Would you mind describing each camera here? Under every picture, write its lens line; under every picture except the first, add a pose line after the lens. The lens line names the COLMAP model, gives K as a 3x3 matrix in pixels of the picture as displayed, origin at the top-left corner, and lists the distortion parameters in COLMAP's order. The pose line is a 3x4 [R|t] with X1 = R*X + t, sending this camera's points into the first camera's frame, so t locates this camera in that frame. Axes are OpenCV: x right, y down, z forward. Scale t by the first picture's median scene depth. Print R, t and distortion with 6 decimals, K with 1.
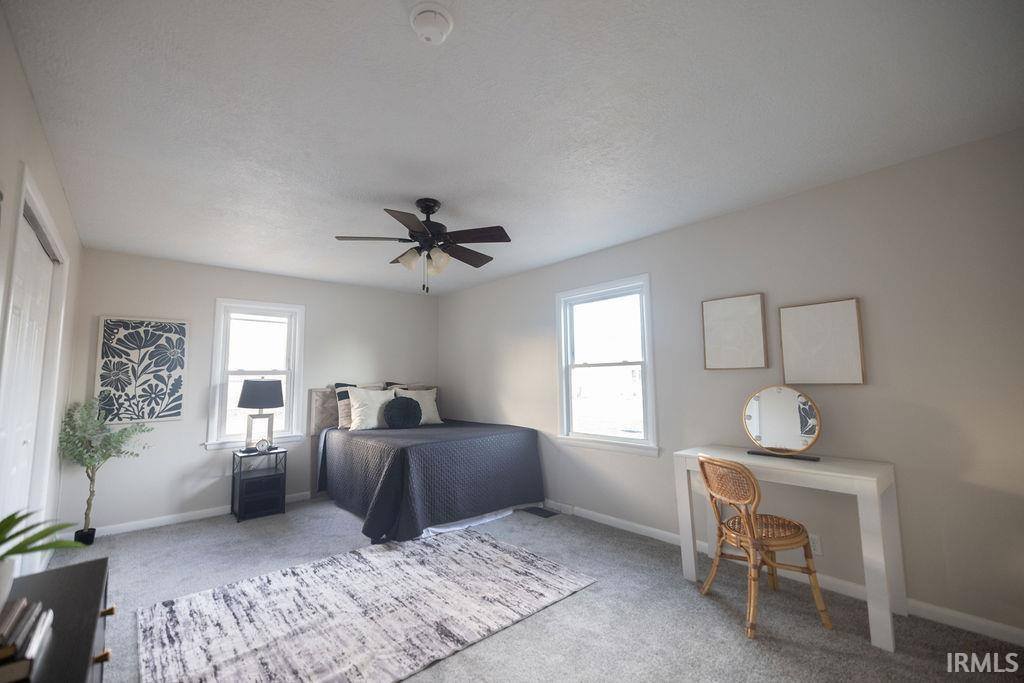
lens RADIAL K [[426.6, 0, 506.5], [0, 426.6, 345.0], [0, 0, 1]] dist [0.007110, -0.000176]
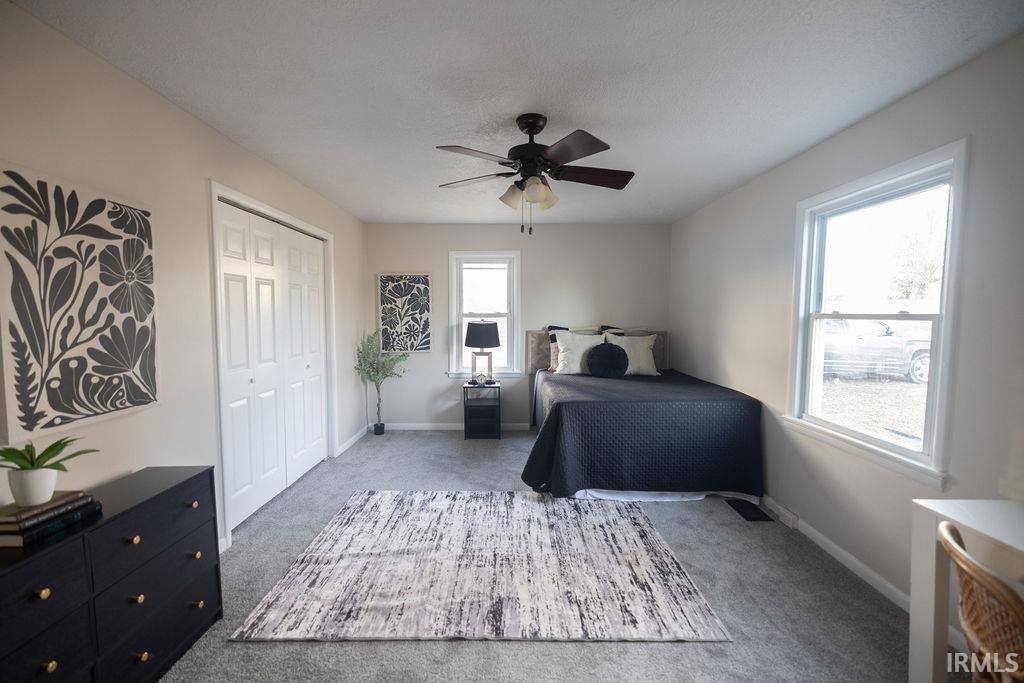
lens RADIAL K [[426.6, 0, 504.8], [0, 426.6, 348.6], [0, 0, 1]] dist [0.007110, -0.000176]
pose [[0.756863, 0.068500, -0.649974, 0.250459], [0.042494, 0.987231, 0.153525, -0.024173], [0.652191, -0.143818, 0.744287, 0.226290]]
